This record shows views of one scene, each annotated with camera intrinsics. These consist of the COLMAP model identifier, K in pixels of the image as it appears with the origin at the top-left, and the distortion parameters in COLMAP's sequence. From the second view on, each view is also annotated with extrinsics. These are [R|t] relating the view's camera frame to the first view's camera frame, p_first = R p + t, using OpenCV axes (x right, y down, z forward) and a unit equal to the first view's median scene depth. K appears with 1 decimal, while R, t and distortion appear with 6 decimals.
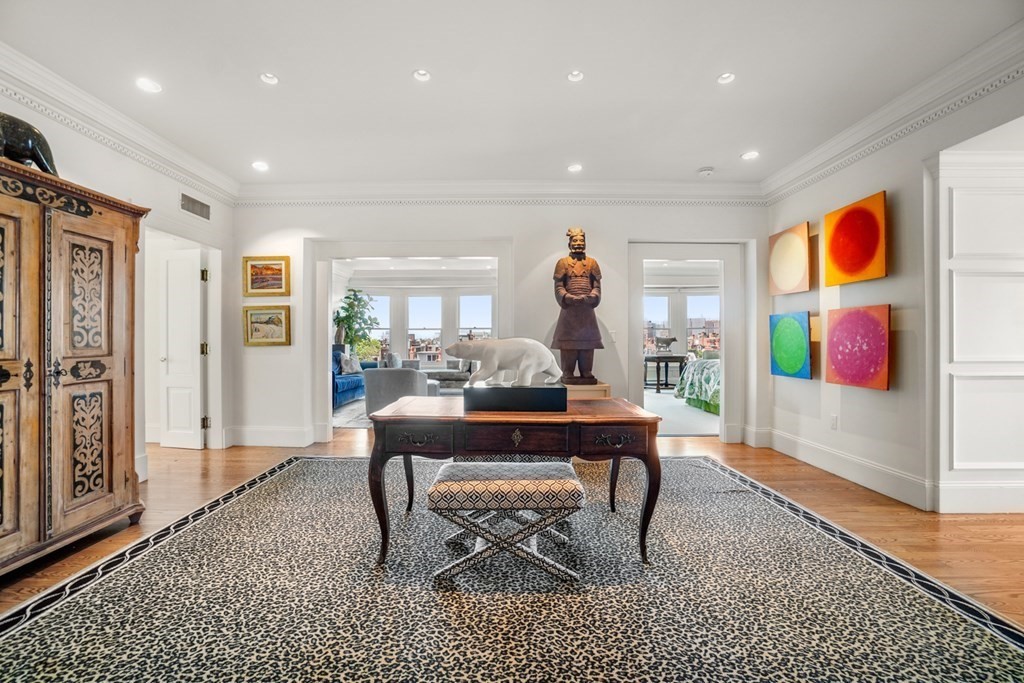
lens RADIAL K [[463.6, 0, 509.9], [0, 463.6, 341.4], [0, 0, 1]] dist [-0.000403, 0.000036]
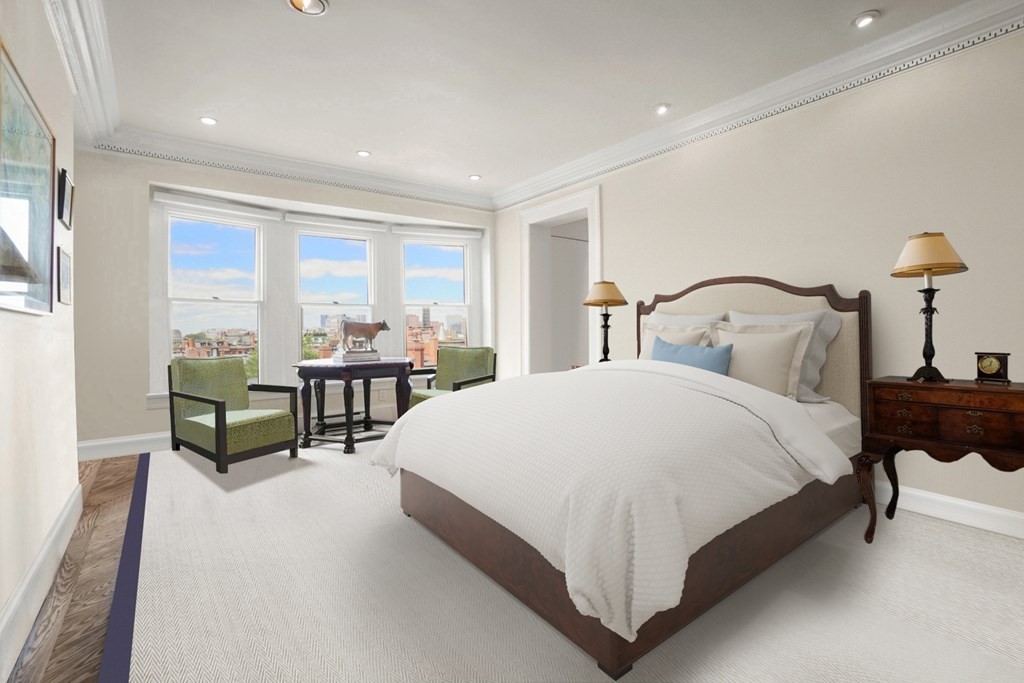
lens RADIAL K [[463.6, 0, 510.4], [0, 463.6, 335.3], [0, 0, 1]] dist [-0.000403, 0.000036]
pose [[0.805174, -0.013911, 0.592876, 0.186501], [0.012809, 0.999900, 0.006066, 0.003675], [-0.592901, 0.002710, 0.805271, 0.563775]]
